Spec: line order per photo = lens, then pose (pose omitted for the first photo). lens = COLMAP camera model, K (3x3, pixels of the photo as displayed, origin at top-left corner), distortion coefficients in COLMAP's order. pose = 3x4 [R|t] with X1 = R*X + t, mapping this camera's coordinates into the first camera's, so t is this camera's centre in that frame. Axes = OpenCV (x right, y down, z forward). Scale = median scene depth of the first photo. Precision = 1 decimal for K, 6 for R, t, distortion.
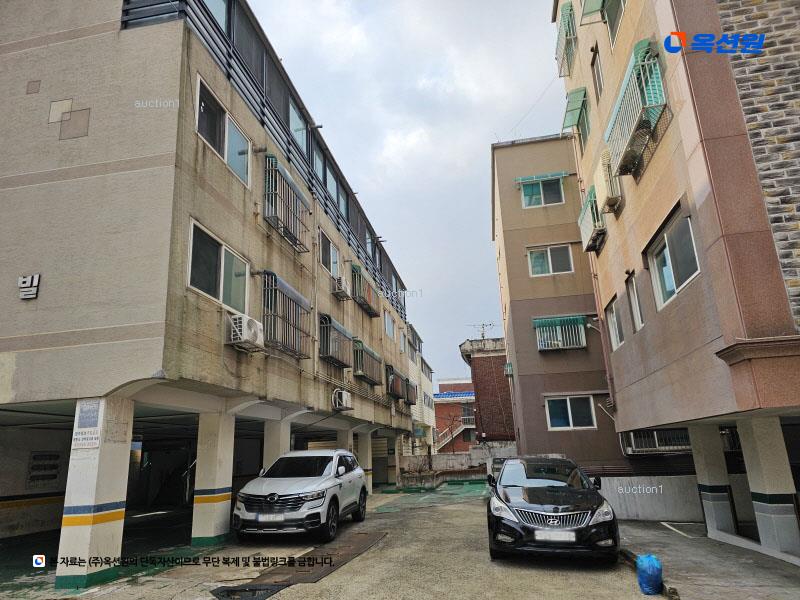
lens RADIAL K [[528.0, 0, 389.3], [0, 528.0, 310.9], [0, 0, 1]] dist [0.093415, -0.080936]
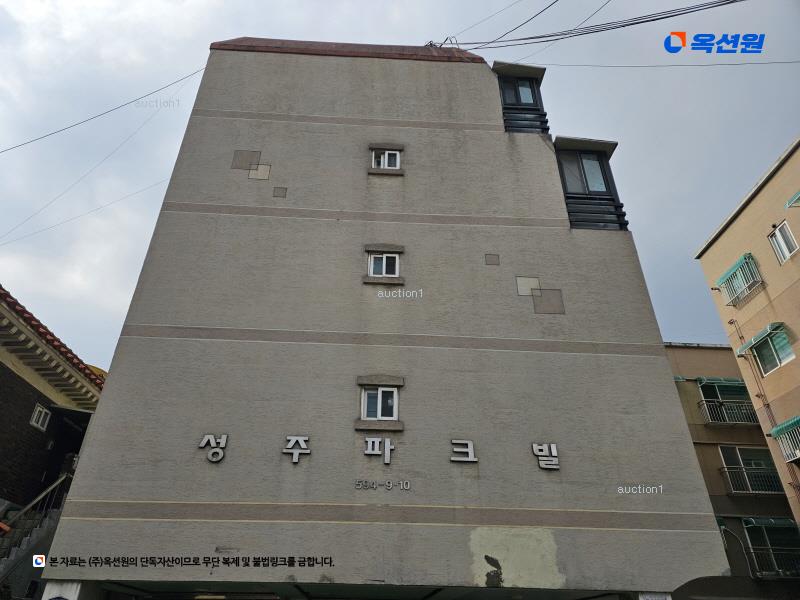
lens RADIAL K [[528.0, 0, 389.3], [0, 528.0, 310.9], [0, 0, 1]] dist [0.093415, -0.080936]
pose [[0.969415, 0.172264, 0.174815, -0.965707], [-0.115647, 0.948870, -0.293719, 0.020461], [-0.216474, 0.264519, 0.939771, 0.066340]]
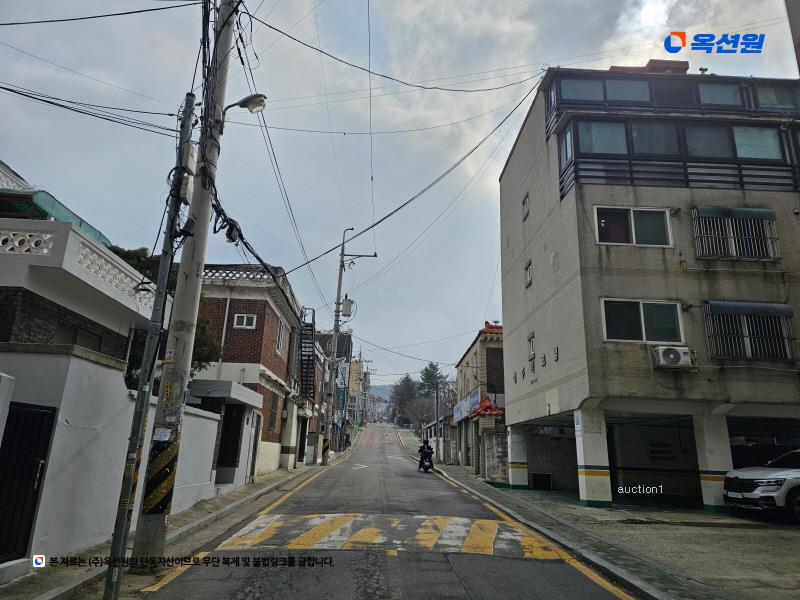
lens RADIAL K [[531.0, 0, 383.8], [0, 531.0, 304.0], [0, 0, 1]] dist [0.094034, -0.076616]
pose [[0.206811, -0.226363, -0.951834, 0.936652], [0.217873, 0.959094, -0.180751, -0.001526], [0.953814, -0.169997, 0.247669, -0.050937]]
